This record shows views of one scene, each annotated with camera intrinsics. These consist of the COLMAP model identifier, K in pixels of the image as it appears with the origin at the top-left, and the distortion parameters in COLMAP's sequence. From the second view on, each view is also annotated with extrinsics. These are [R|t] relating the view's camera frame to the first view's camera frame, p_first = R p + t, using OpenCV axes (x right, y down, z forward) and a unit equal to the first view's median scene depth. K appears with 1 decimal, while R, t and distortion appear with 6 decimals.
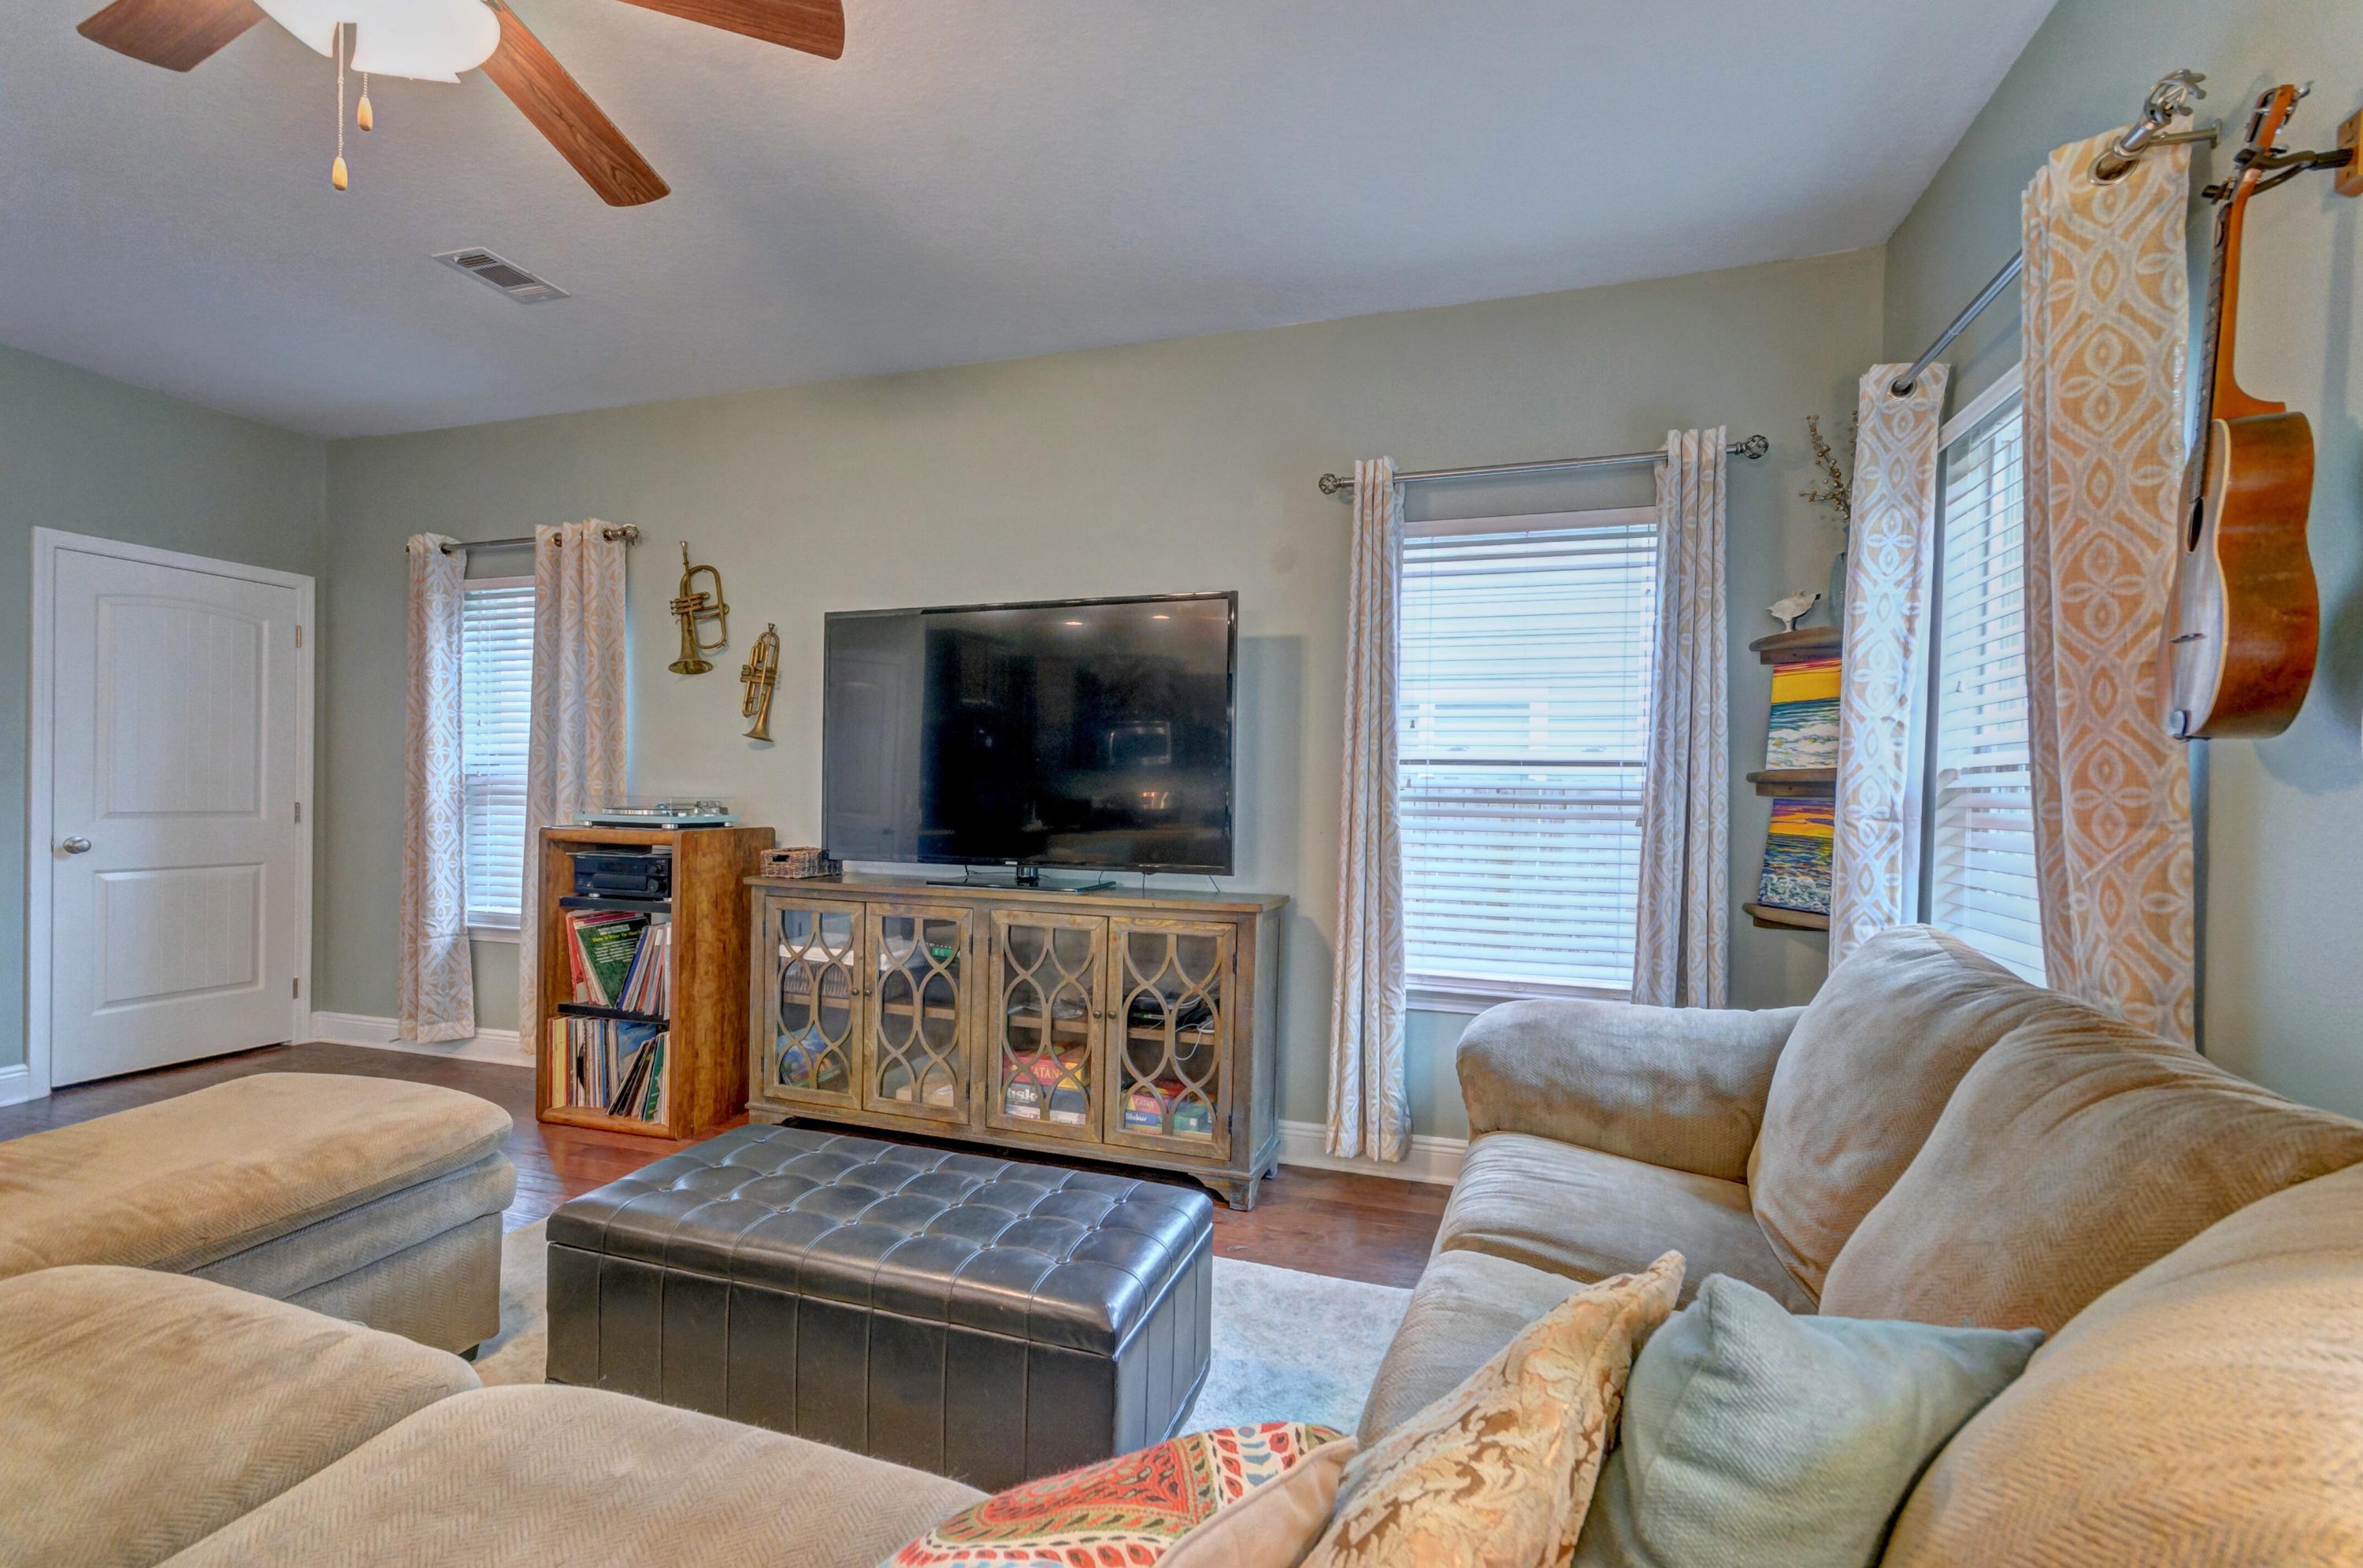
lens RADIAL K [[1048.6, 0, 1172.1], [0, 1048.6, 811.4], [0, 0, 1]] dist [0.003303, 0.001574]
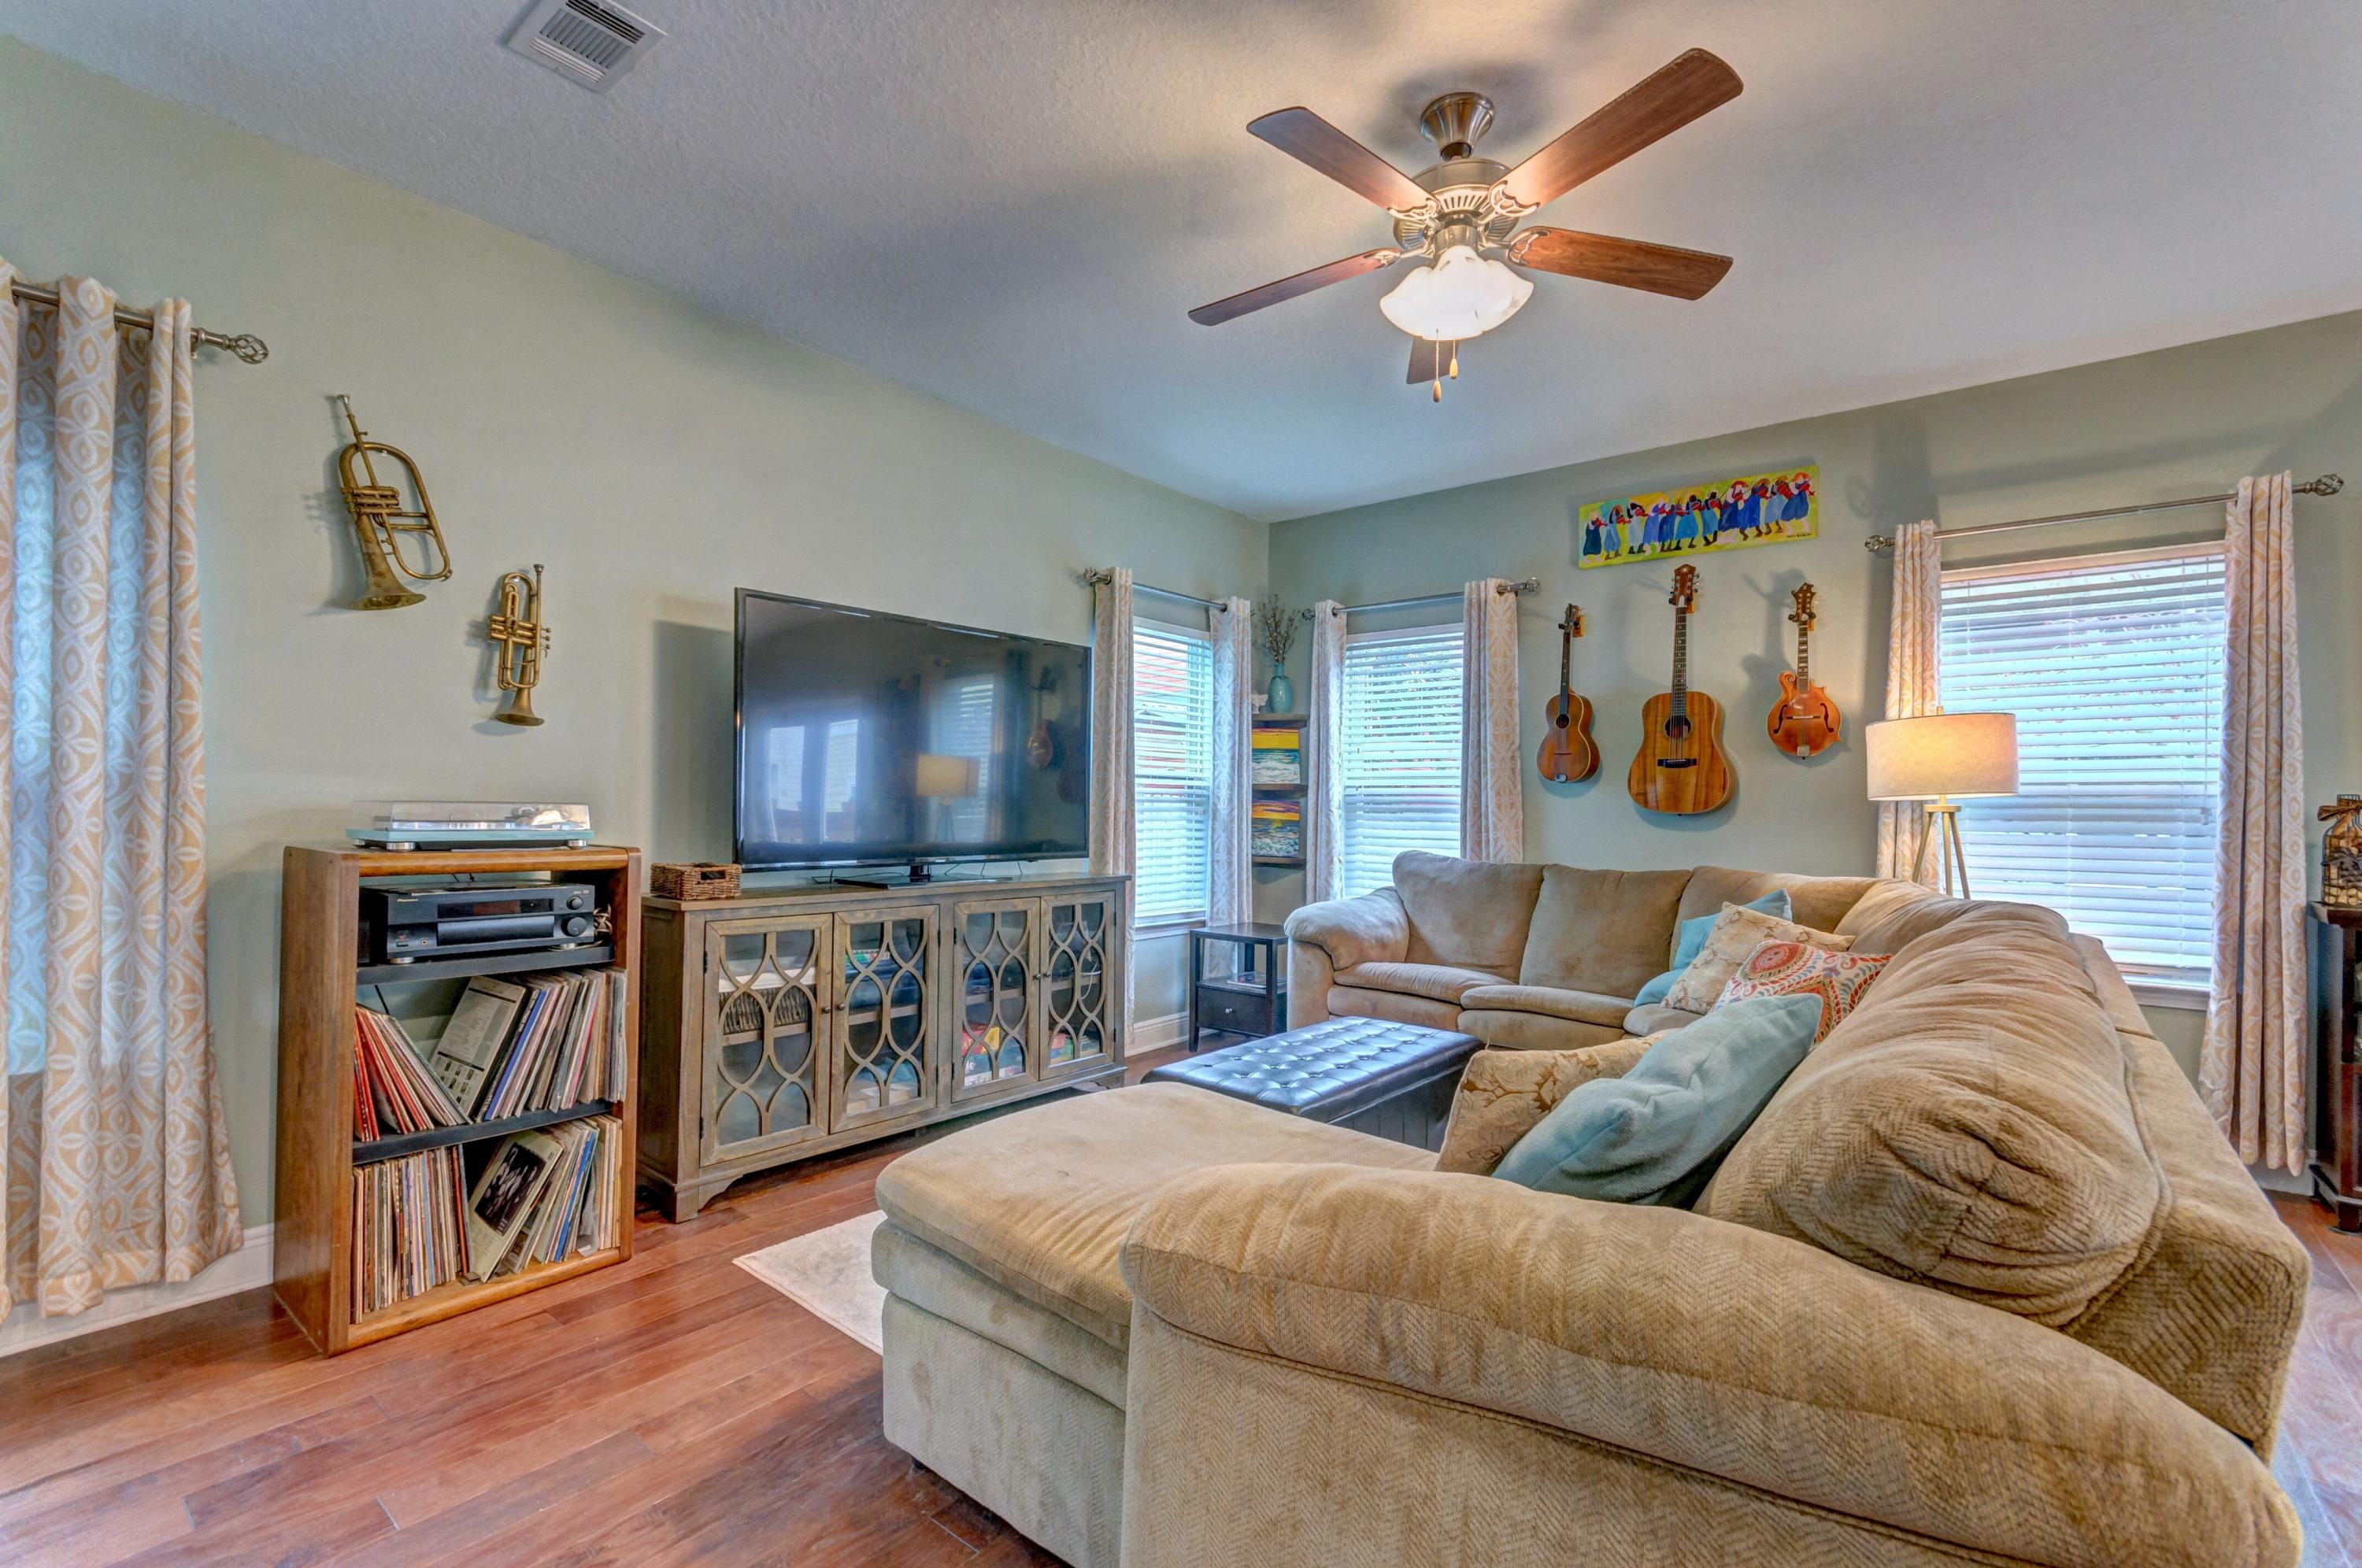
lens RADIAL K [[1032.8, 0, 1171.5], [0, 1032.8, 804.0], [0, 0, 1]] dist [0.003274, 0.000342]
pose [[0.366408, -0.009666, 0.930404, -1.065667], [0.012773, 0.999904, 0.005358, -0.011596], [-0.930367, 0.009921, 0.366496, 0.387225]]
